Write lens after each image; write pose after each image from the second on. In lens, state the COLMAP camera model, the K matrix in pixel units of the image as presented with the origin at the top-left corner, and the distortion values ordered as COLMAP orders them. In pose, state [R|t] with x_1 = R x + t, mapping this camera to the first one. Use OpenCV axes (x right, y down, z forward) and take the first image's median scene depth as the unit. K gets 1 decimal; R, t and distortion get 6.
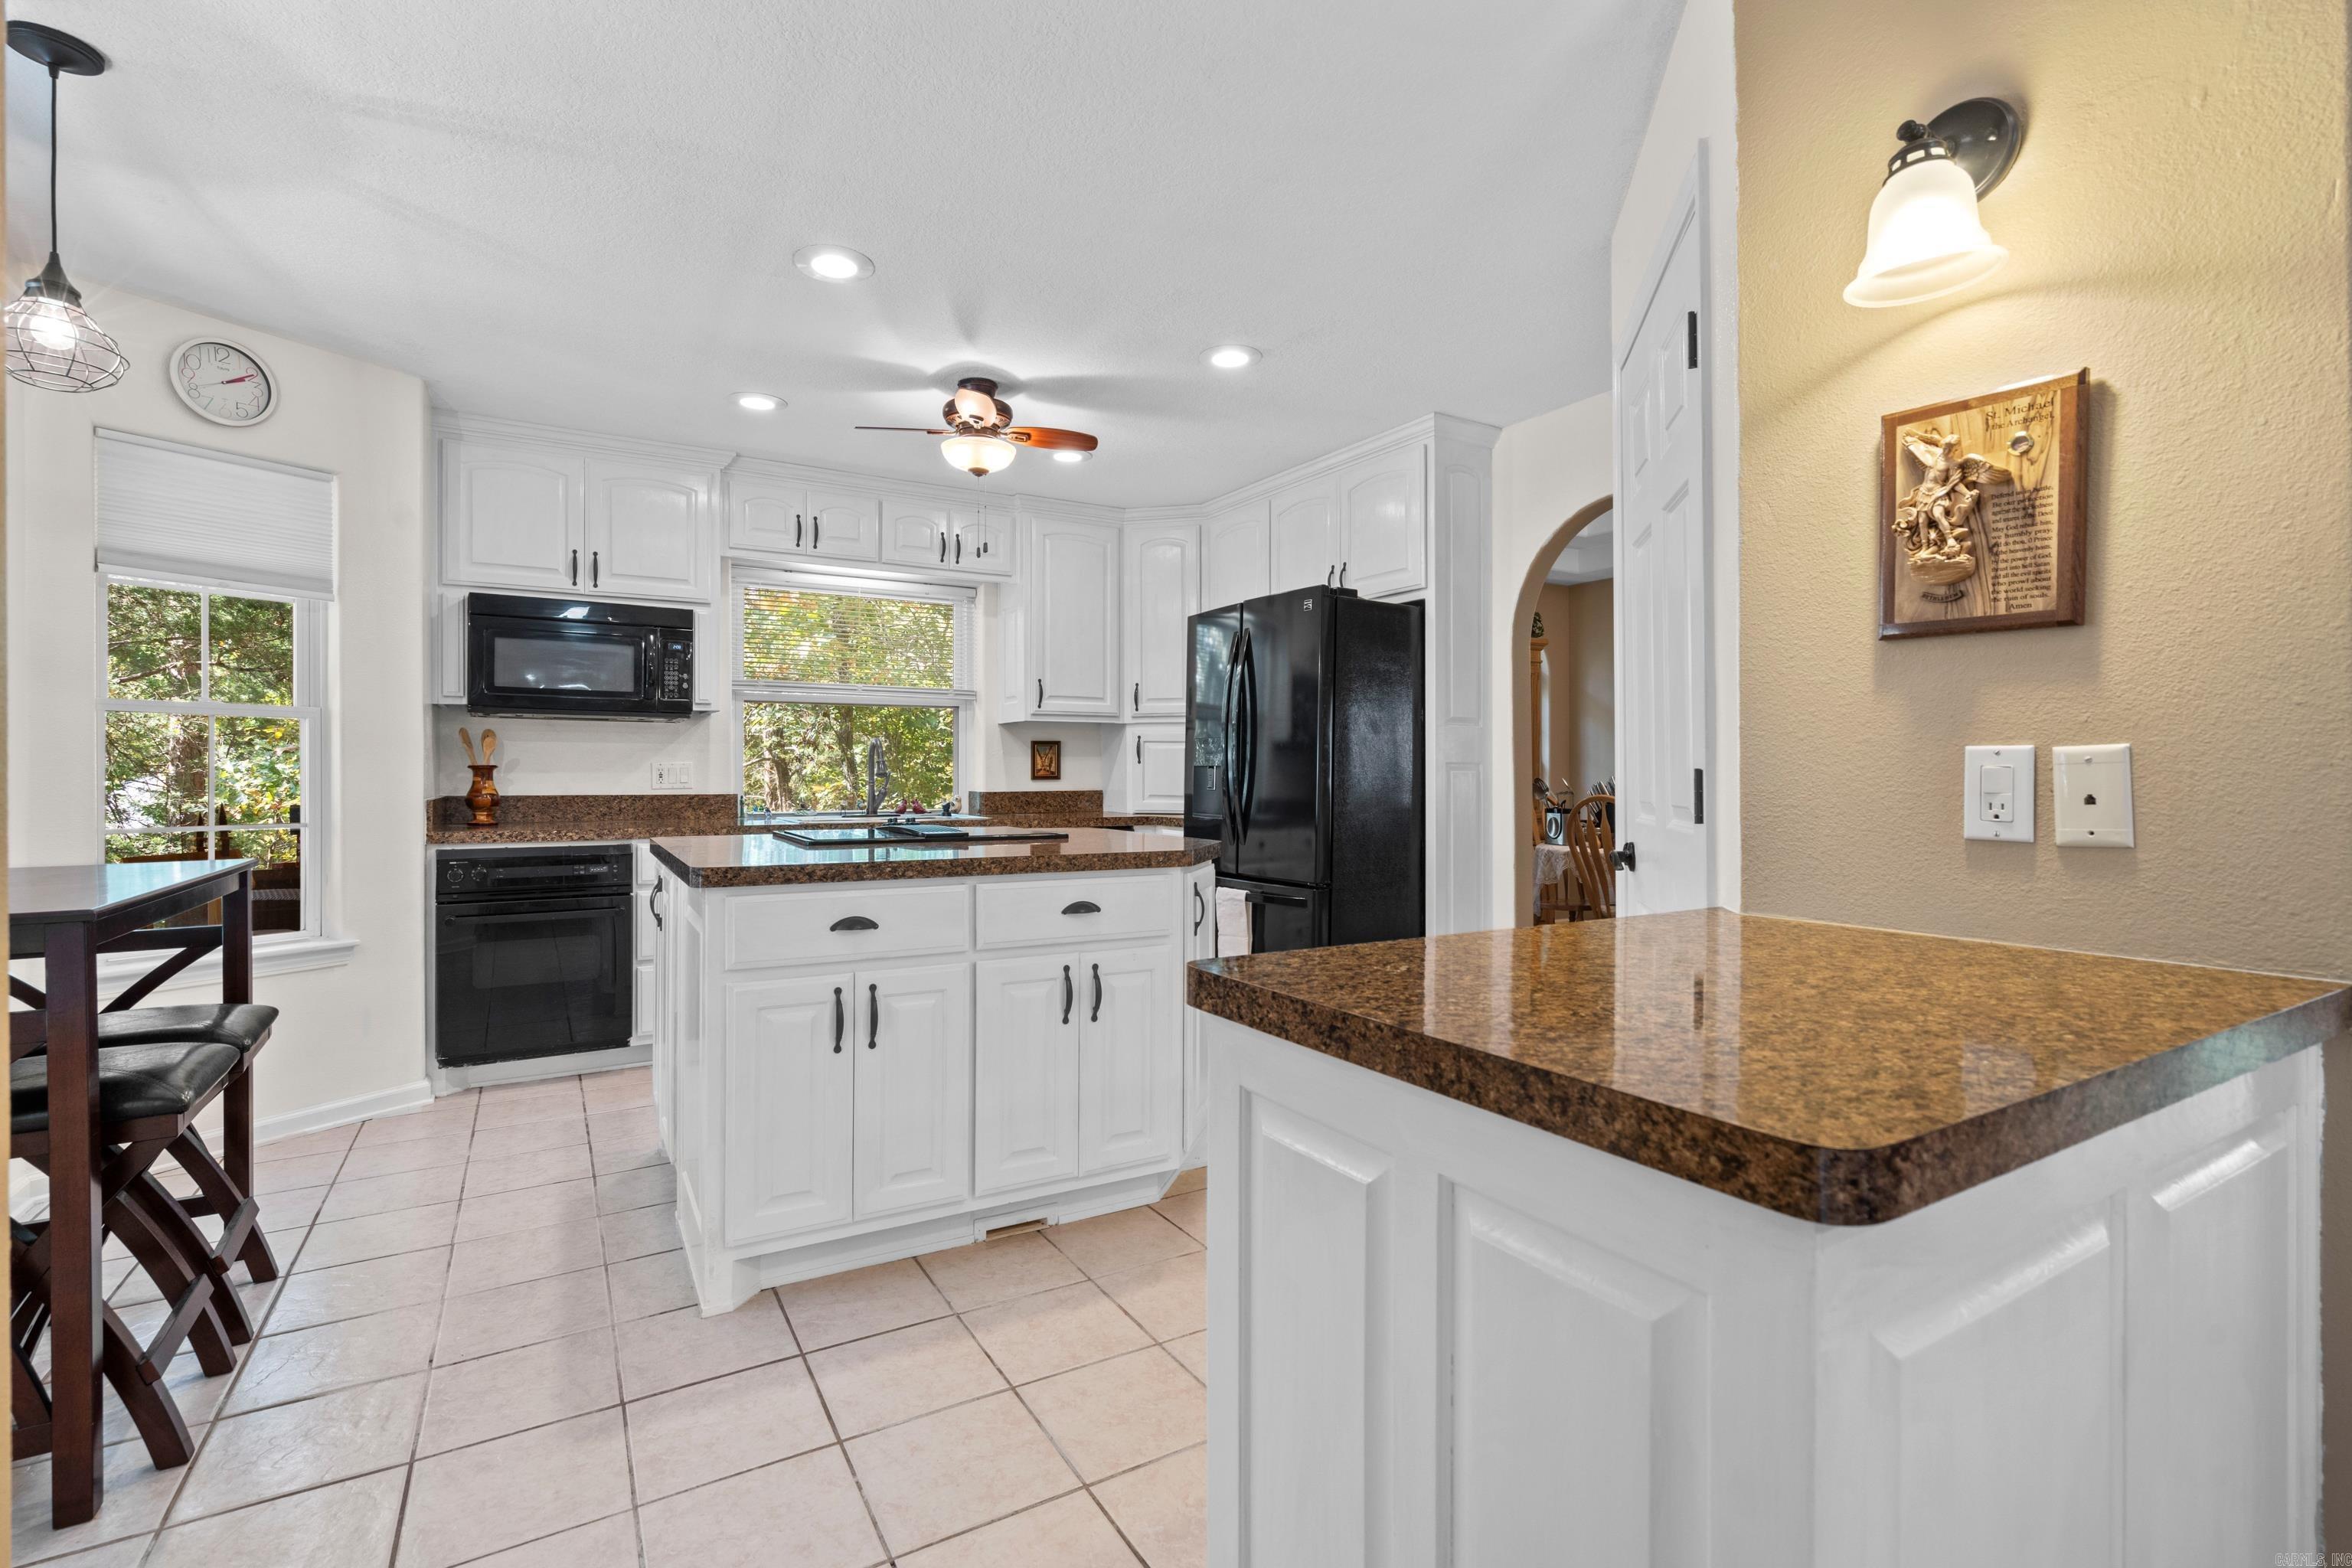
lens RADIAL K [[1072.4, 0, 1128.6], [0, 1072.4, 779.9], [0, 0, 1]] dist [-0.001040, 0.000405]
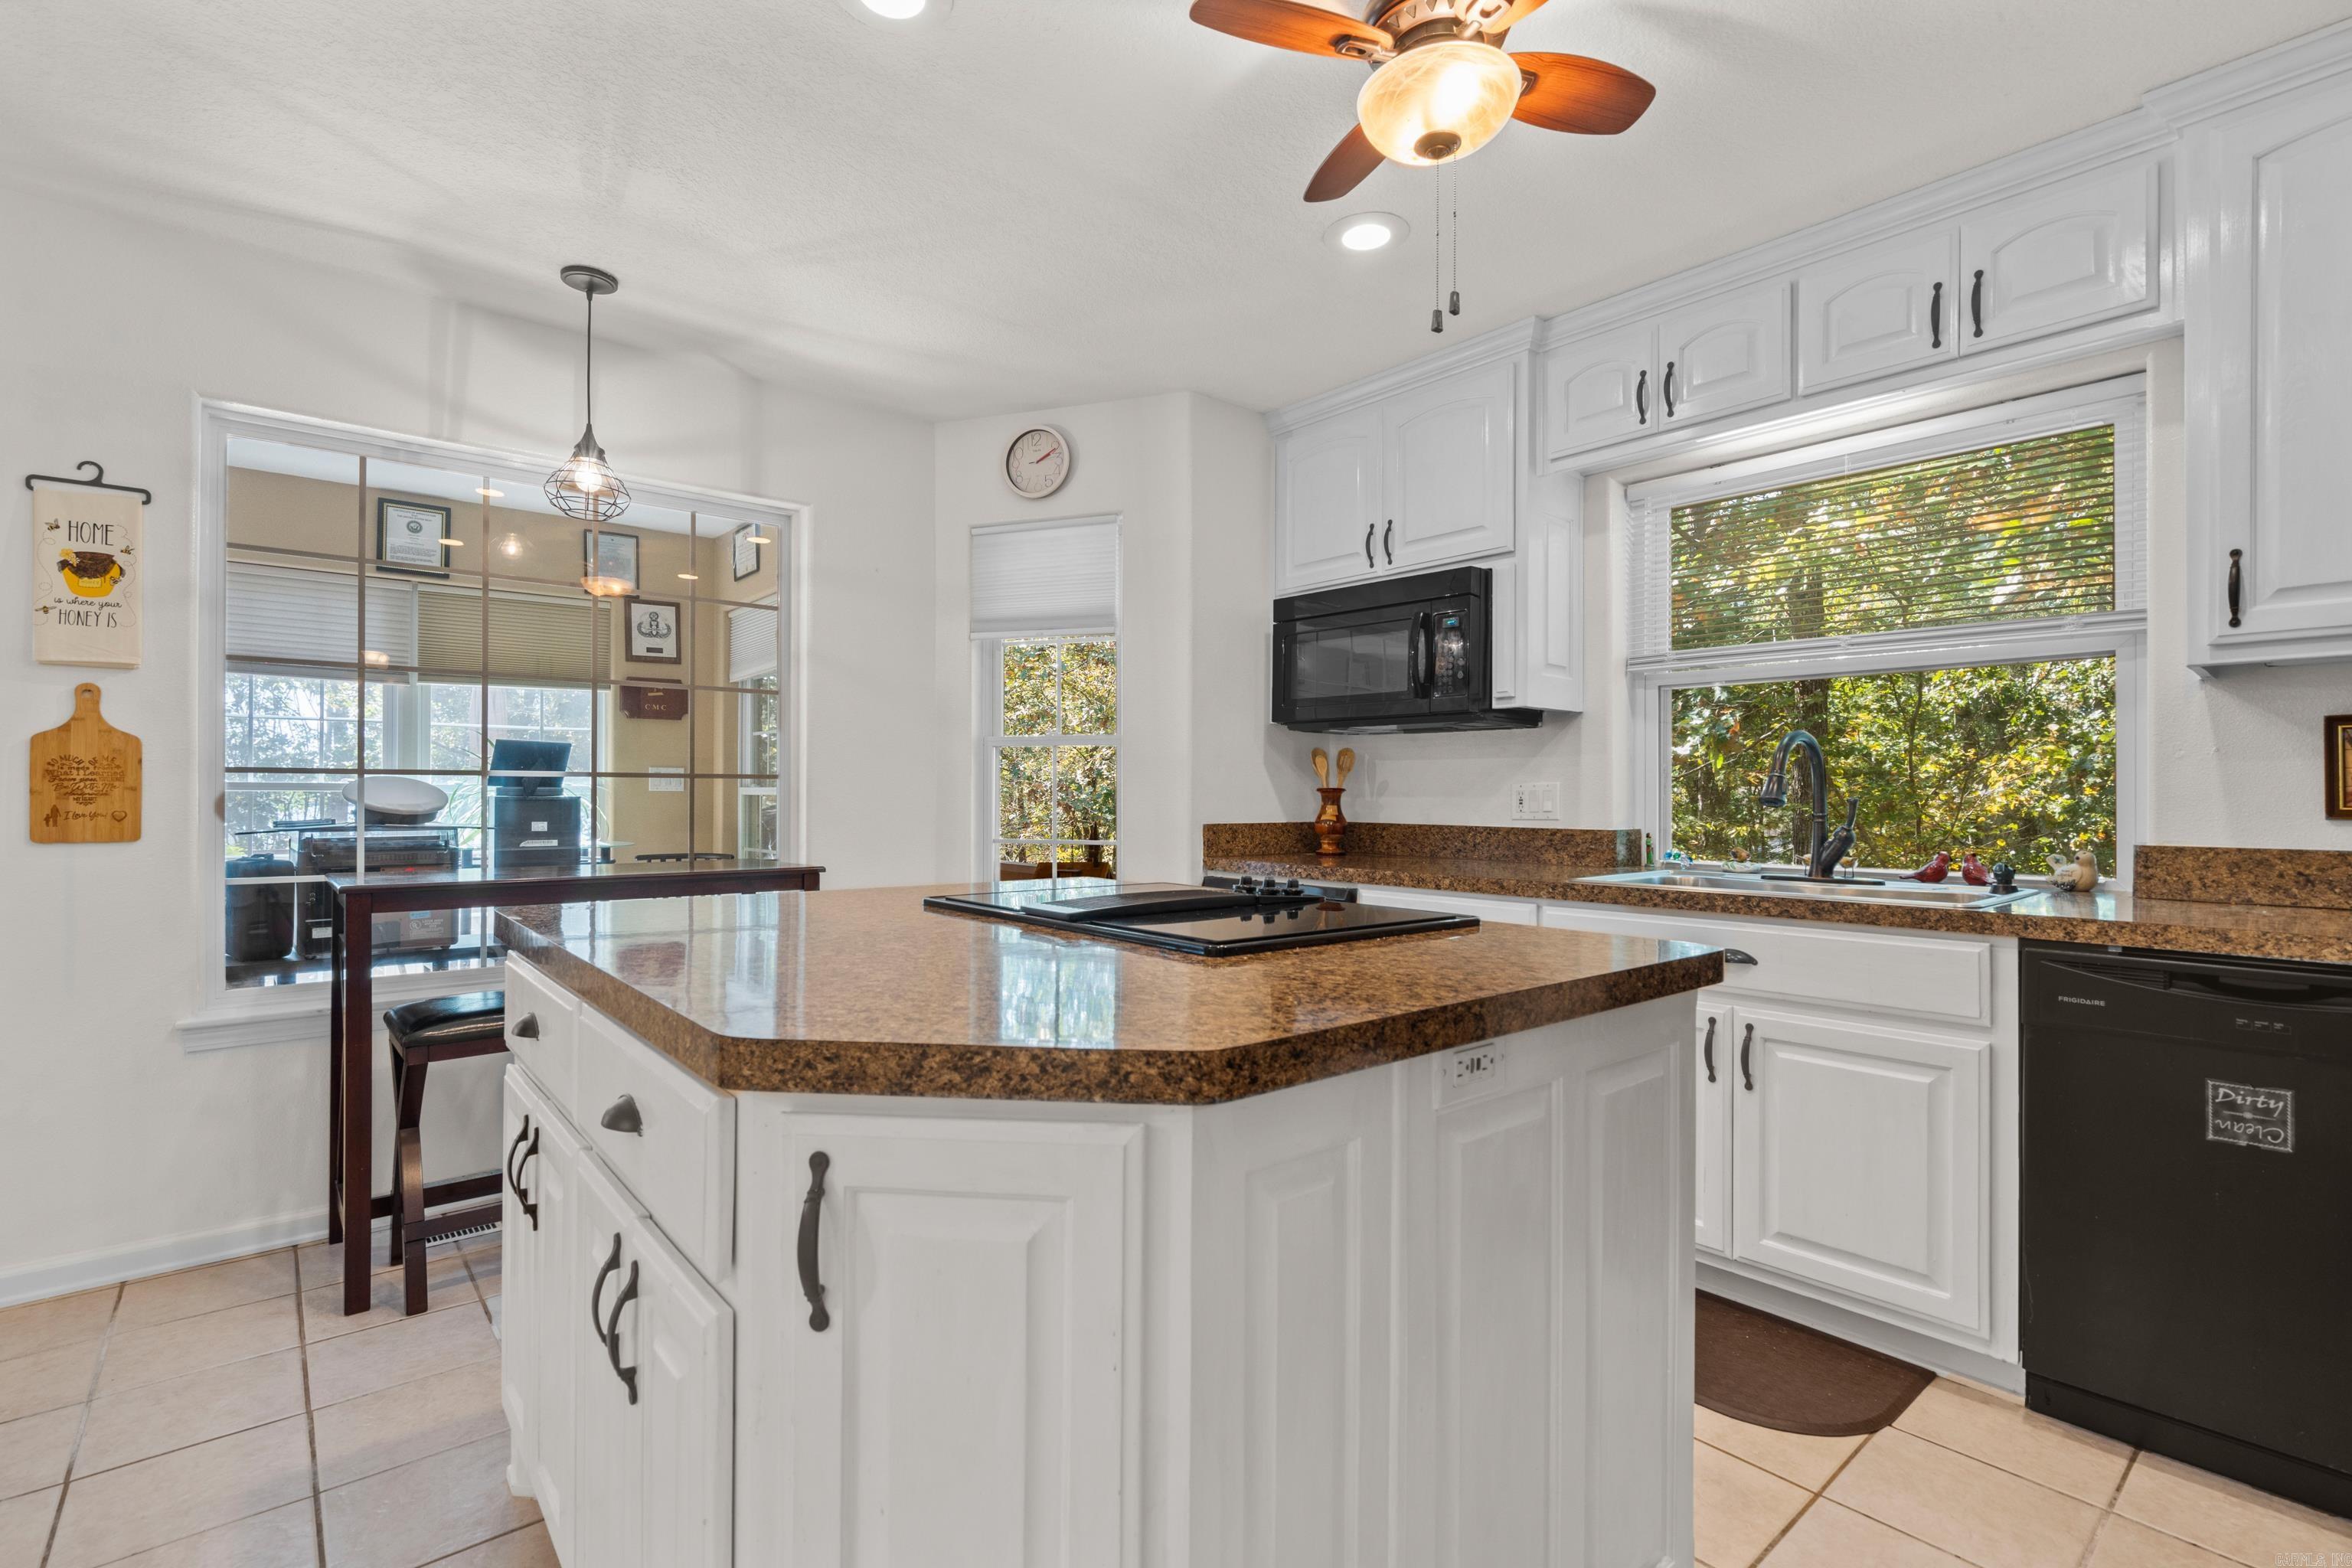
lens RADIAL K [[1072.4, 0, 1183.9], [0, 1072.4, 795.5], [0, 0, 1]] dist [-0.001040, 0.000405]
pose [[0.205920, -0.000497, -0.978569, 0.241865], [-0.012418, 0.999918, -0.003121, -0.003068], [0.978490, 0.012794, 0.205897, 0.655121]]
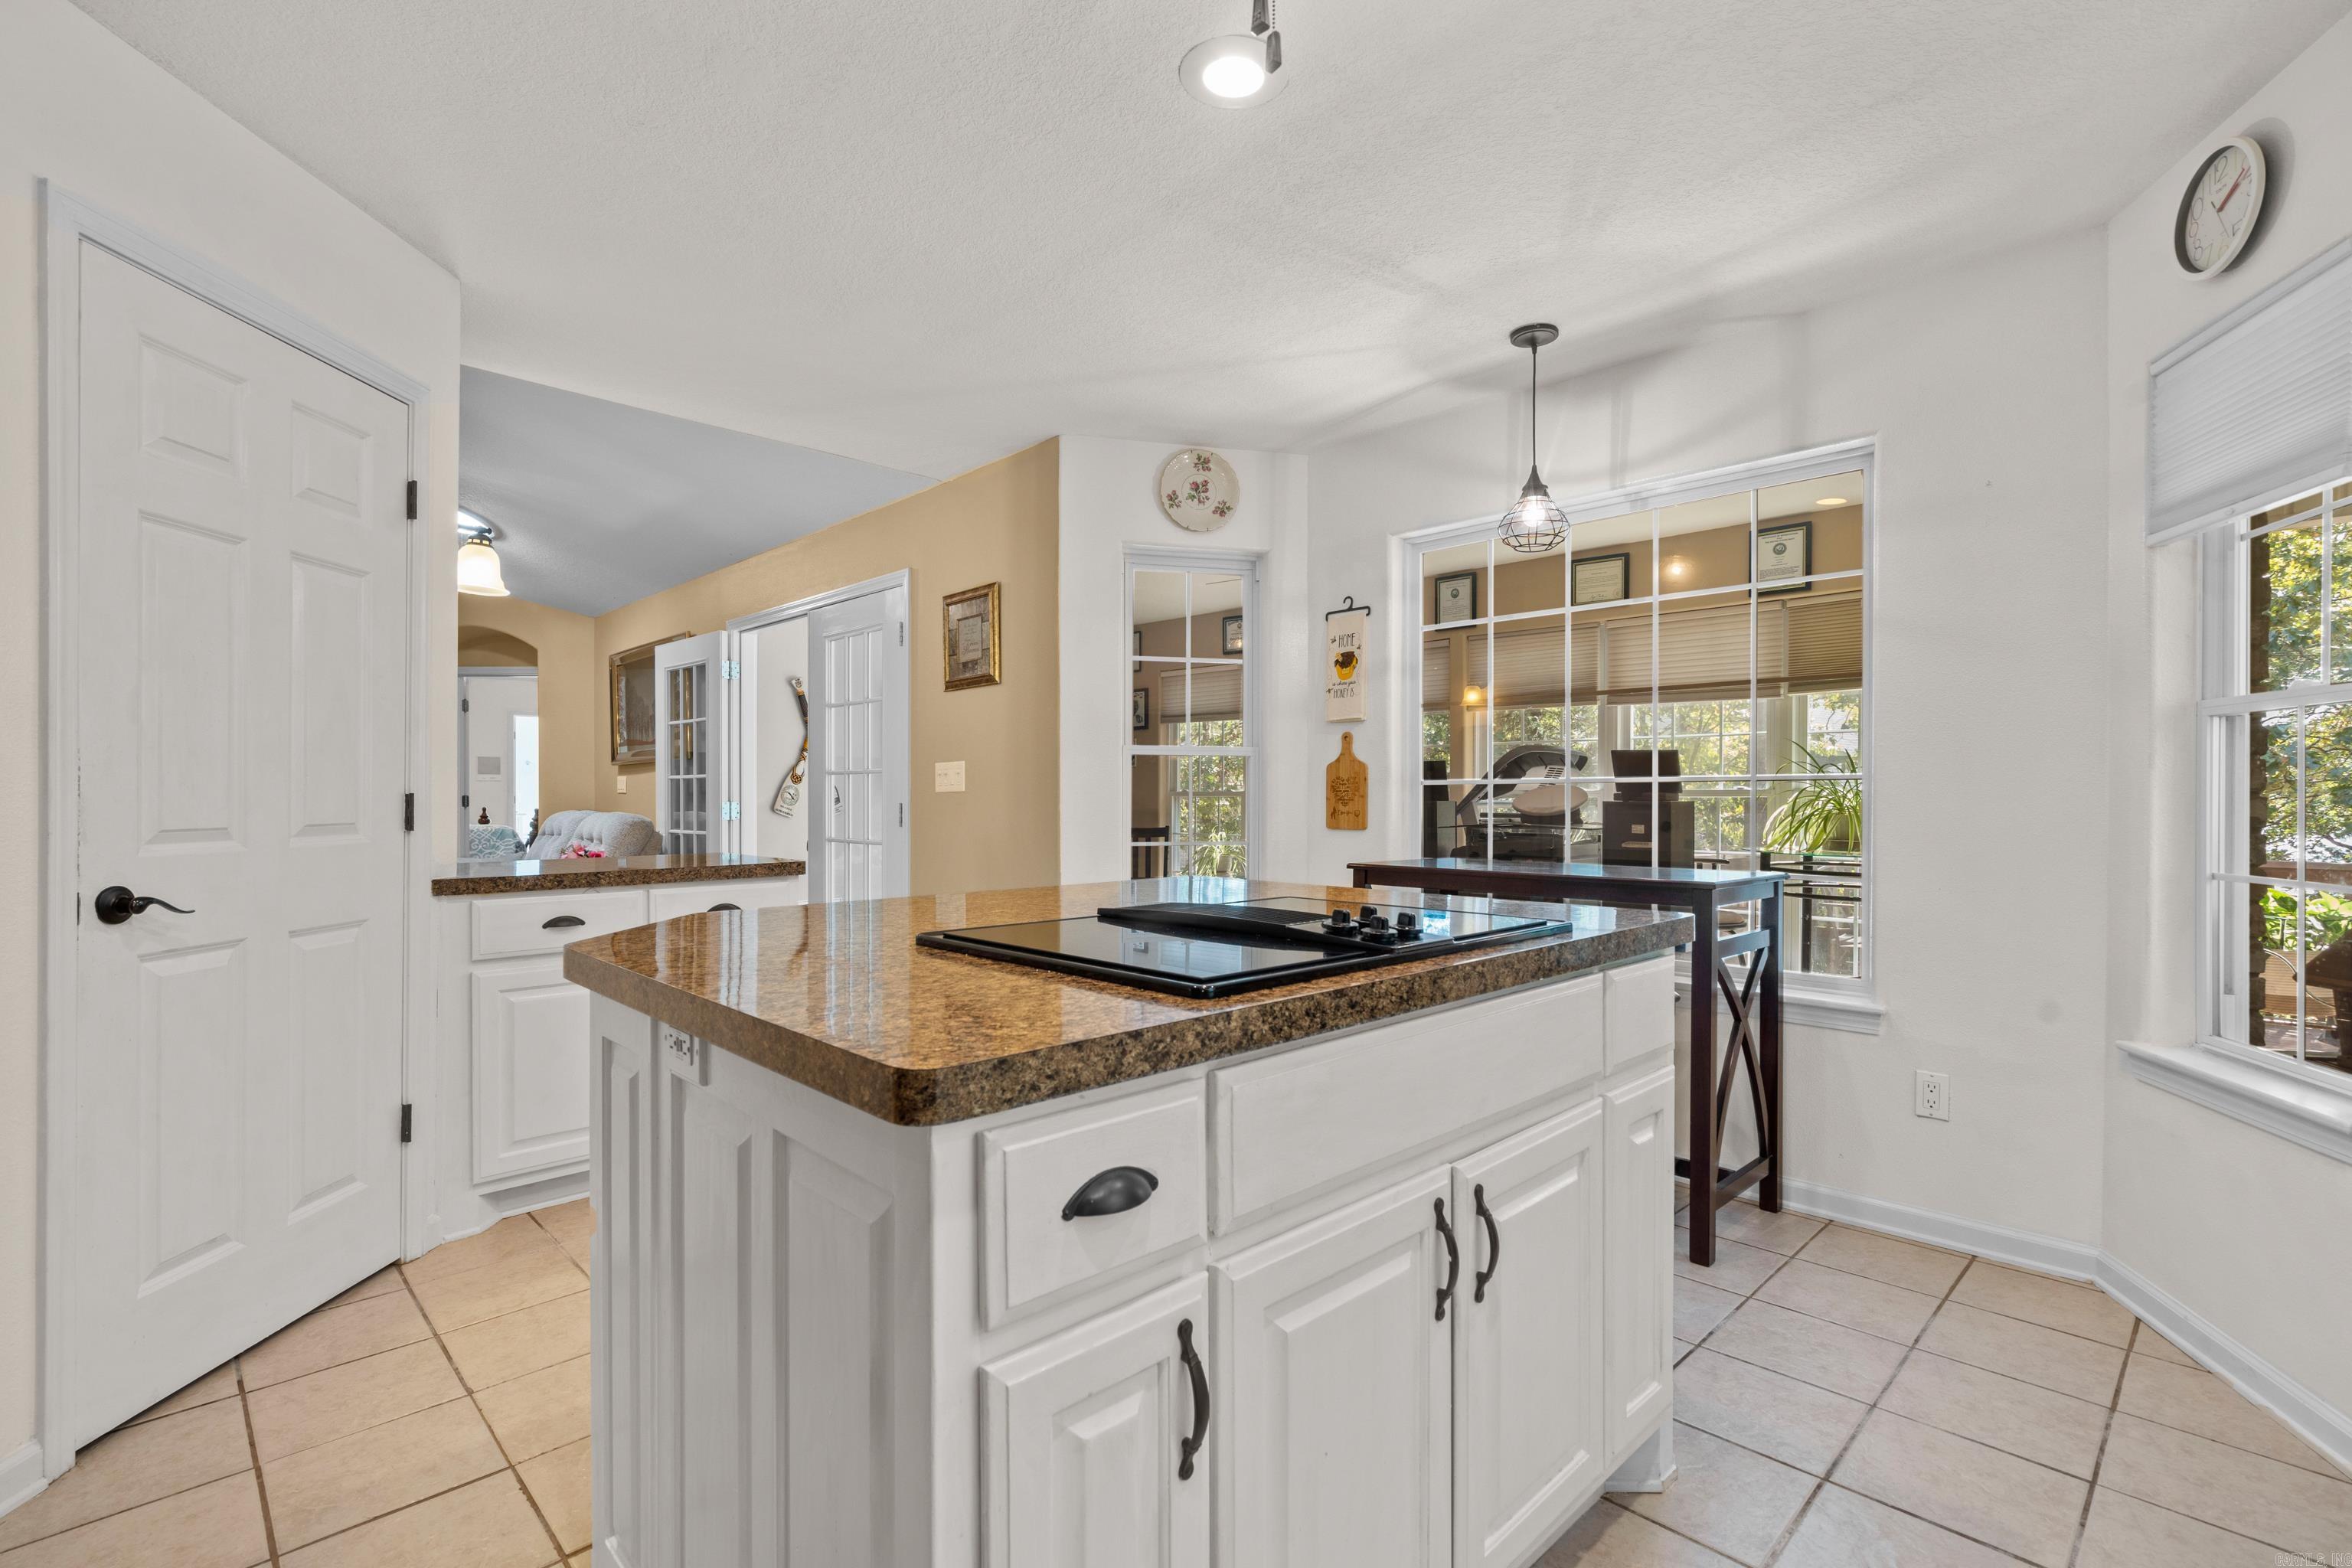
lens RADIAL K [[1072.4, 0, 1188.4], [0, 1072.4, 785.2], [0, 0, 1]] dist [-0.001040, 0.000405]
pose [[-0.965176, -0.000167, -0.261603, -0.044001], [-0.001466, 0.999988, 0.004772, -0.014865], [0.261599, 0.004989, -0.965164, 1.047754]]
